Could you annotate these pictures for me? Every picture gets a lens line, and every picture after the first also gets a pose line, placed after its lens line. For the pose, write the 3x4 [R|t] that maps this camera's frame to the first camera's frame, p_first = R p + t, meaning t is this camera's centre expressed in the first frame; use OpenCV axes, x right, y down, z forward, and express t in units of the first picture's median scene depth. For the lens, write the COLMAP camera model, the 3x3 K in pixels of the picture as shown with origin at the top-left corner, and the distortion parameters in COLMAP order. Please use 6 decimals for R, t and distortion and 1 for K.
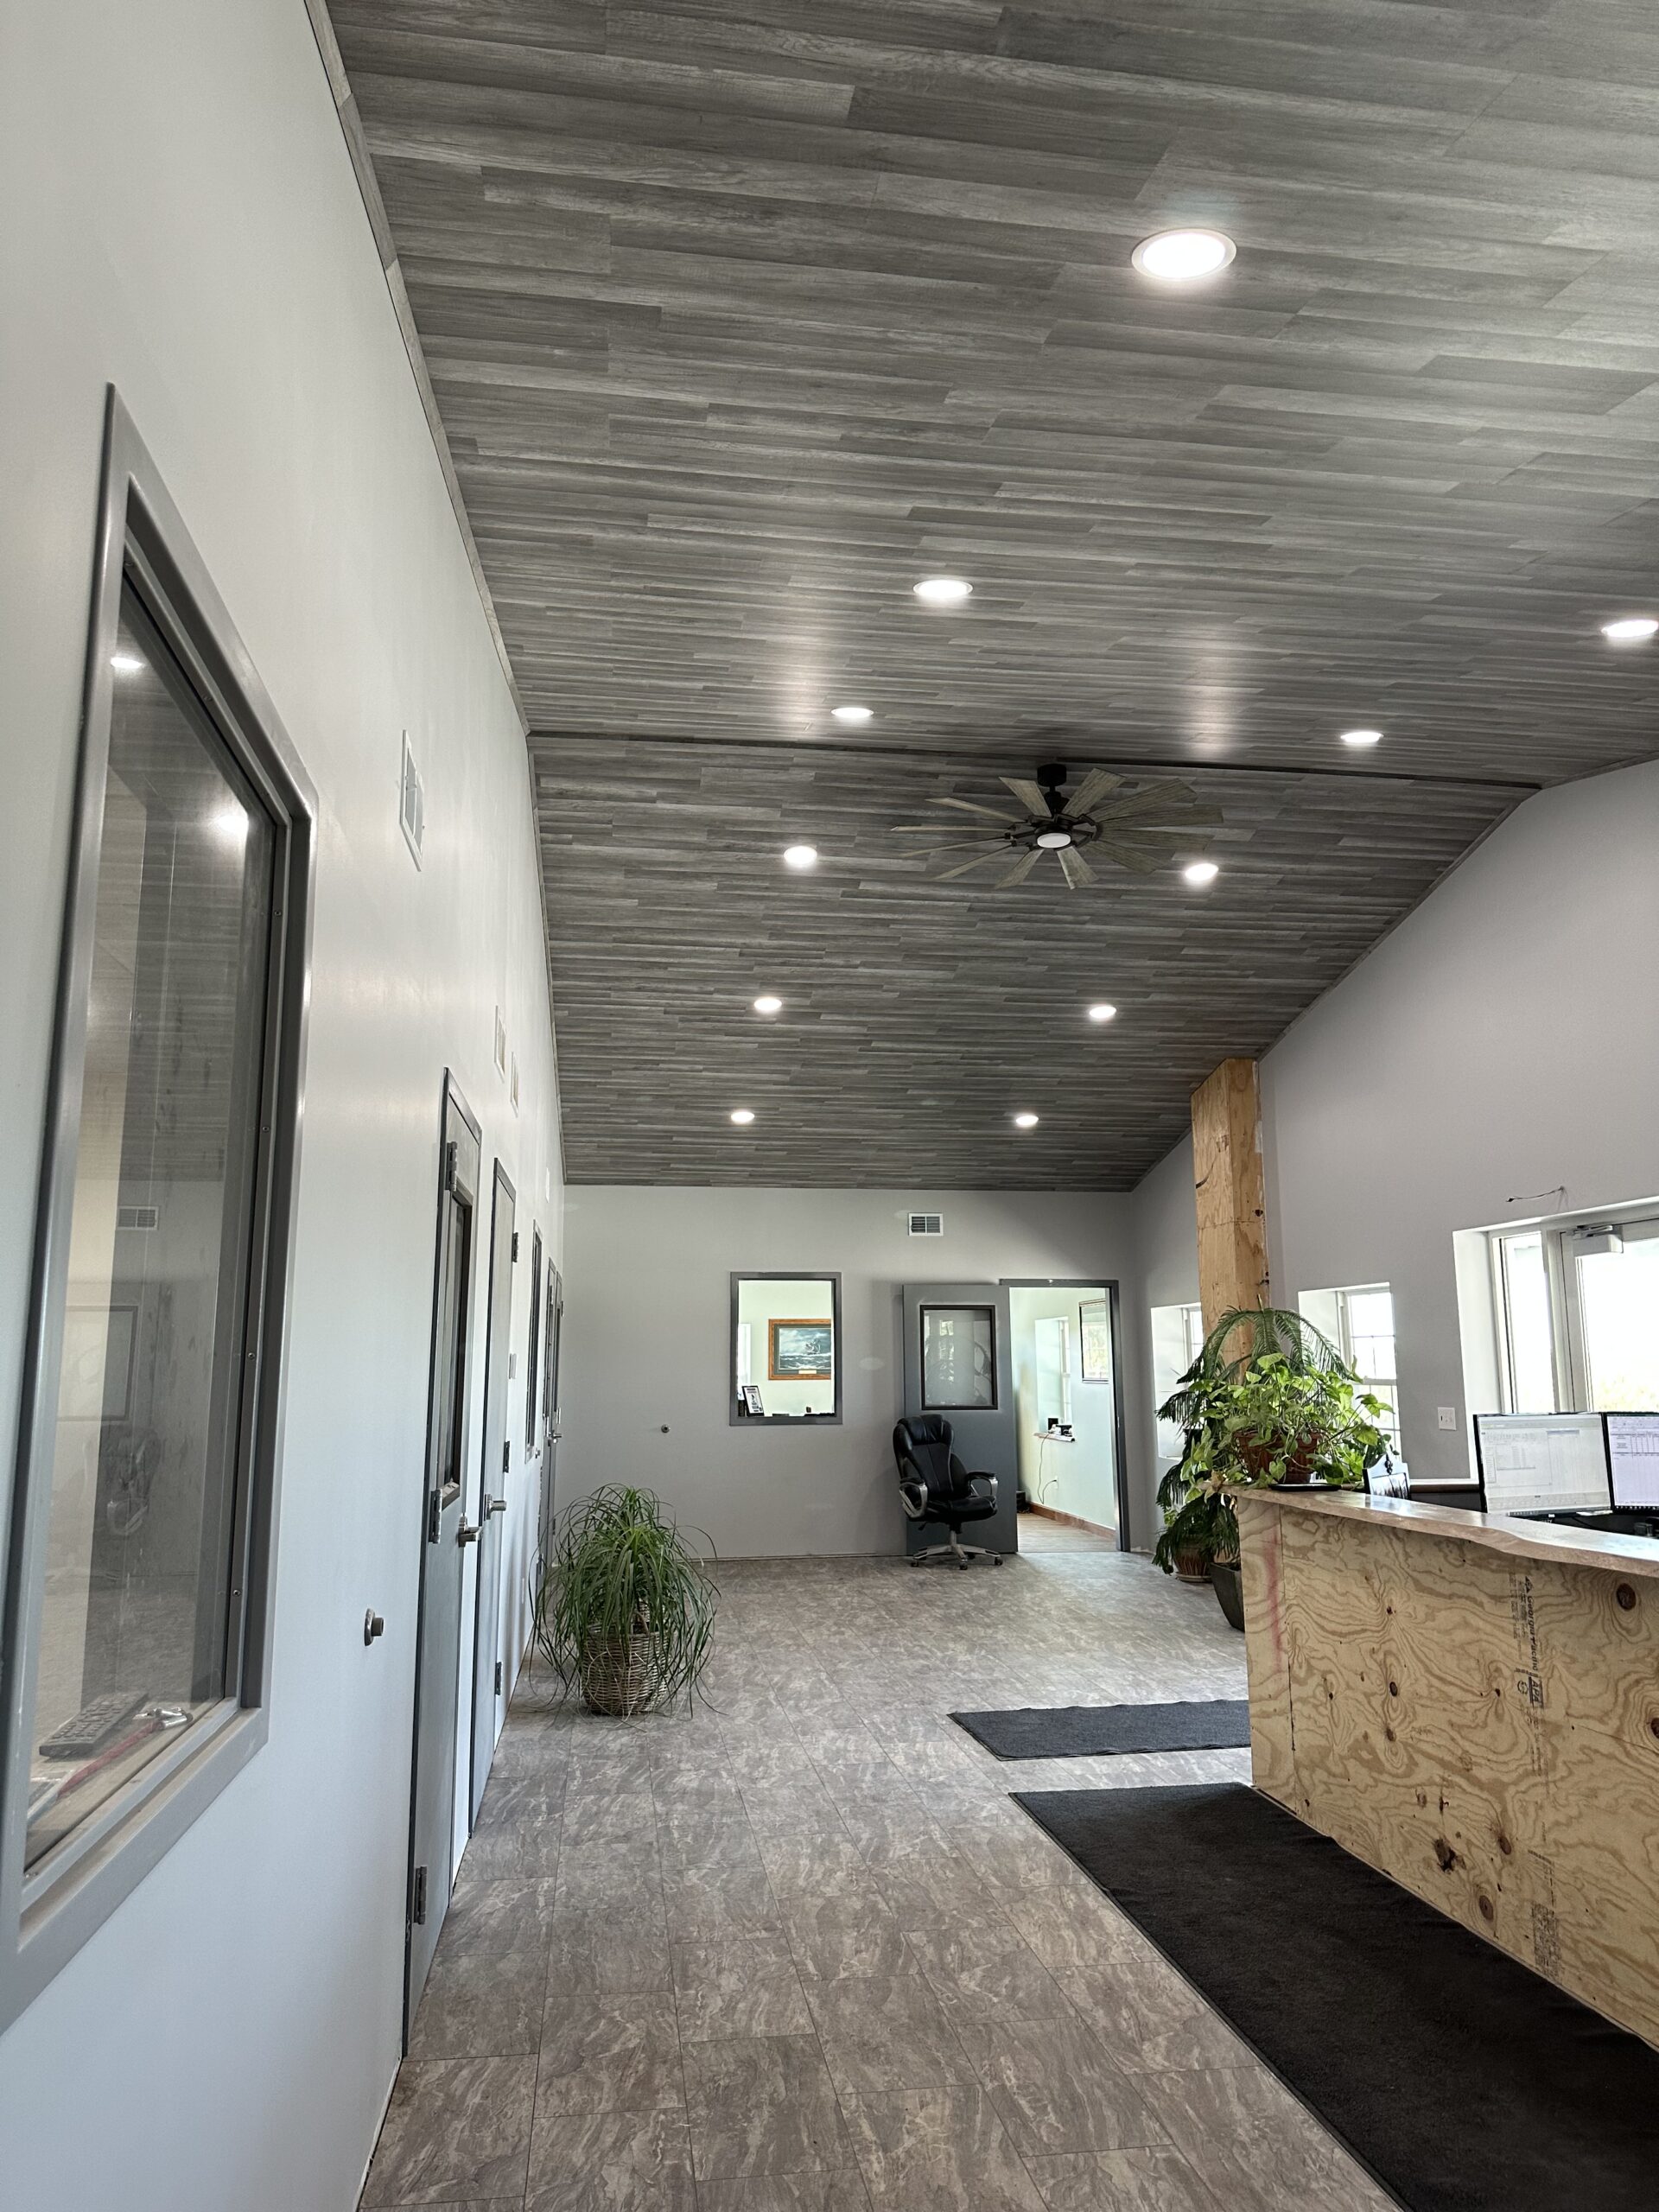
lens RADIAL K [[1489.1, 0, 1079.6], [0, 1489.1, 1165.0], [0, 0, 1]] dist [0.056972, -0.059550]
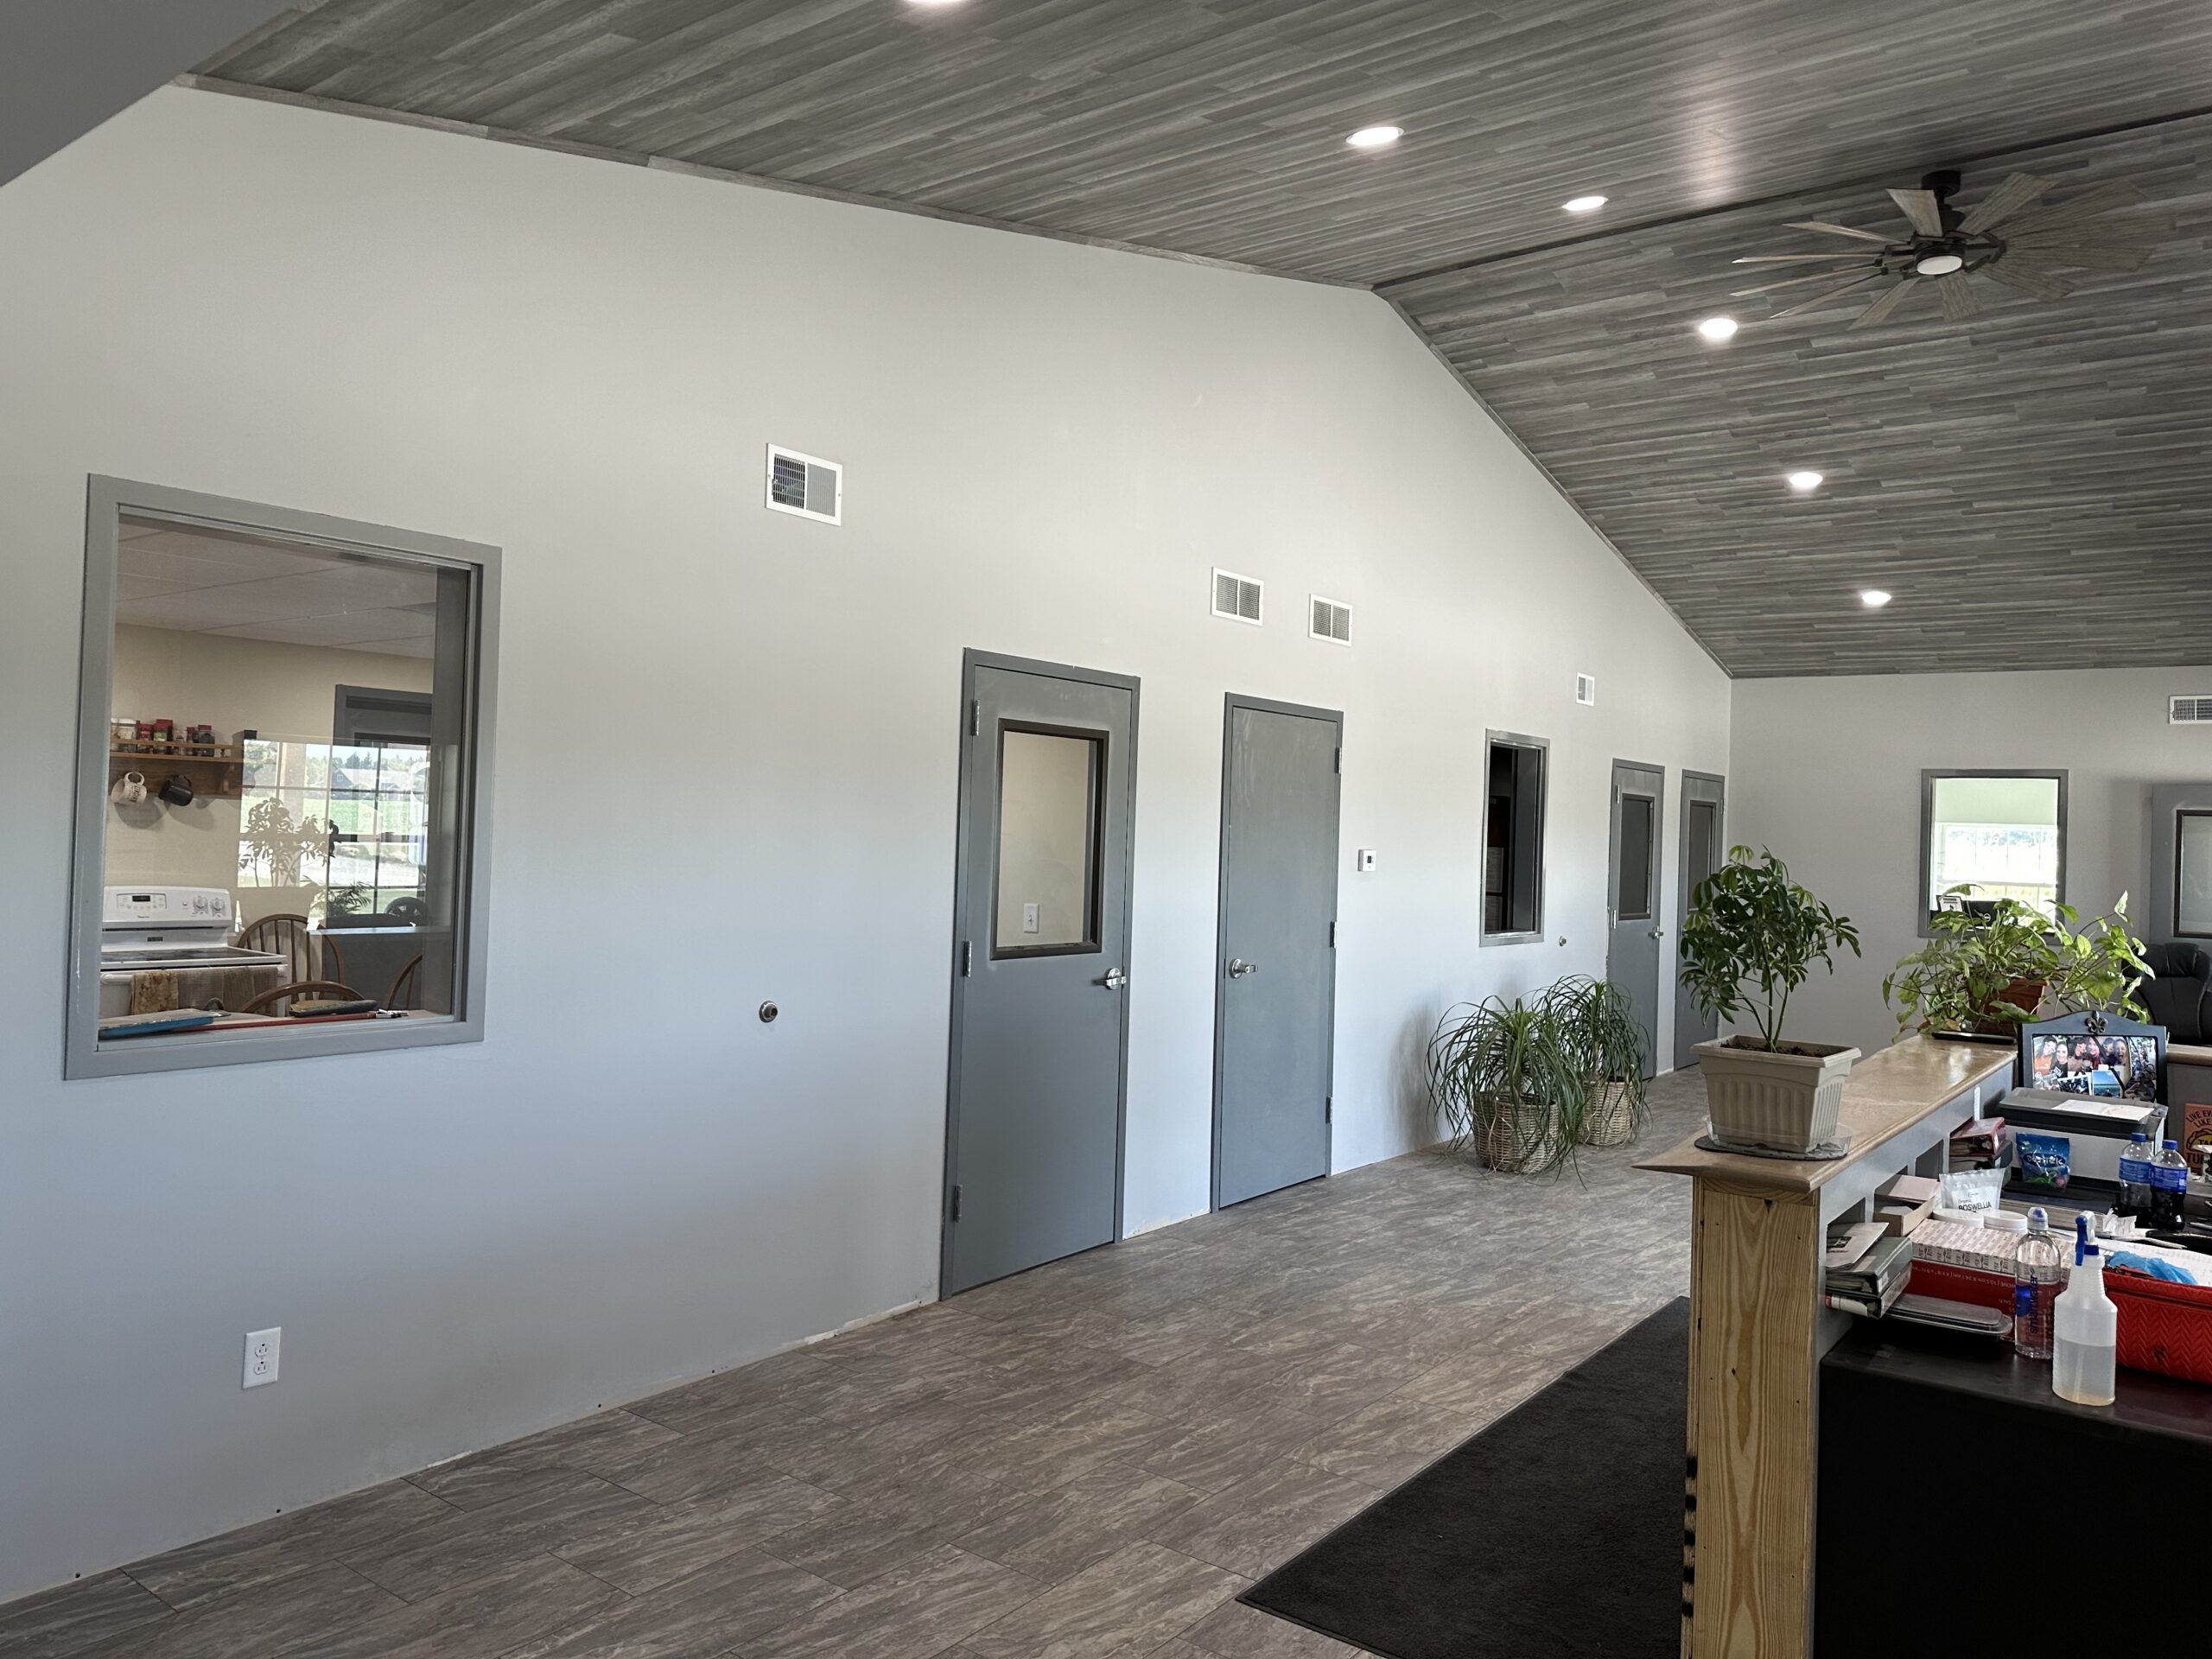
lens RADIAL K [[1489.1, 0, 1106.0], [0, 1489.1, 829.5], [0, 0, 1]] dist [0.056972, -0.059550]
pose [[0.717589, 0.029551, -0.695840, 0.469385], [0.049346, 0.994431, 0.093120, -0.004182], [0.694717, -0.101159, 0.712134, 0.068704]]
